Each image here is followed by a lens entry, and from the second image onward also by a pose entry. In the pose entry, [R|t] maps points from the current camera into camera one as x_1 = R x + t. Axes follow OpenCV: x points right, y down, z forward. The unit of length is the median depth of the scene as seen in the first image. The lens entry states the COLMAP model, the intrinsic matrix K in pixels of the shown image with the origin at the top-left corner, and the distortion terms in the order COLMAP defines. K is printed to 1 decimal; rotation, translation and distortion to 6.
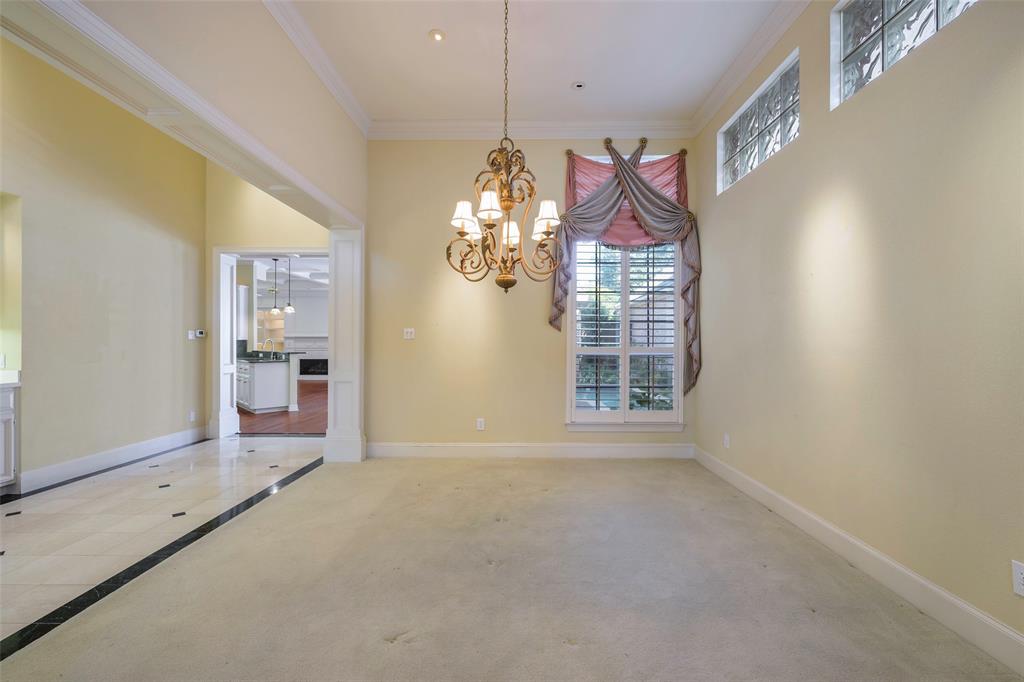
lens RADIAL K [[435.4, 0, 512.0], [0, 435.4, 341.0], [0, 0, 1]] dist [0.000742, 0.000158]
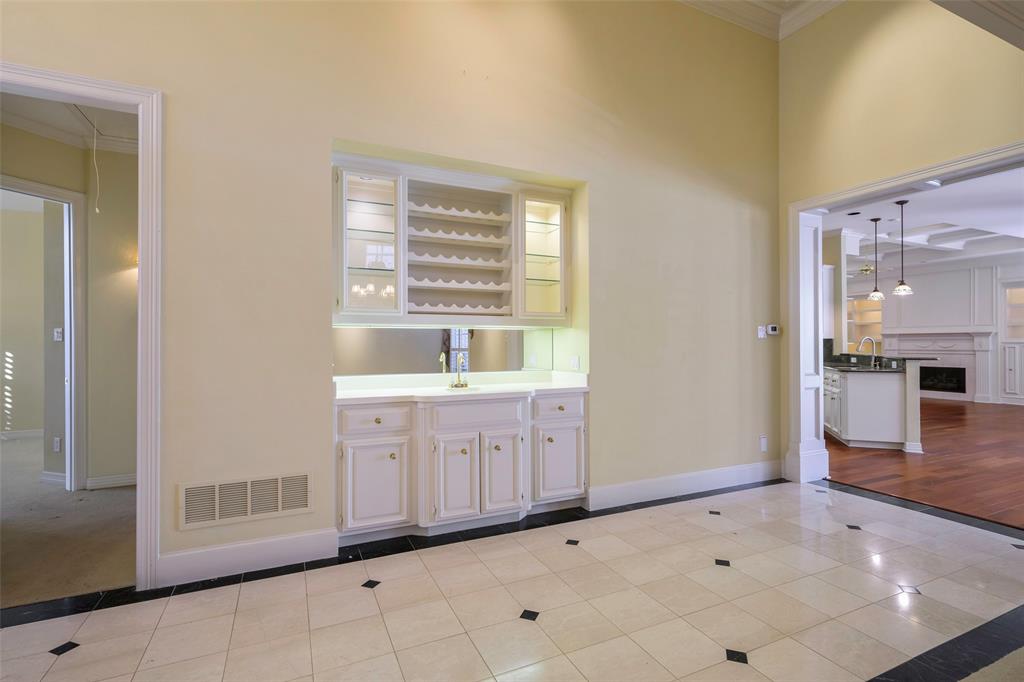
lens RADIAL K [[483.0, 0, 512.0], [0, 483.0, 341.0], [0, 0, 1]] dist [0.000298, -0.000268]
pose [[0.435322, -0.005374, -0.900259, -0.148320], [0.005947, 0.999978, -0.003093, 0.000952], [0.900255, -0.004007, 0.435344, 0.211699]]
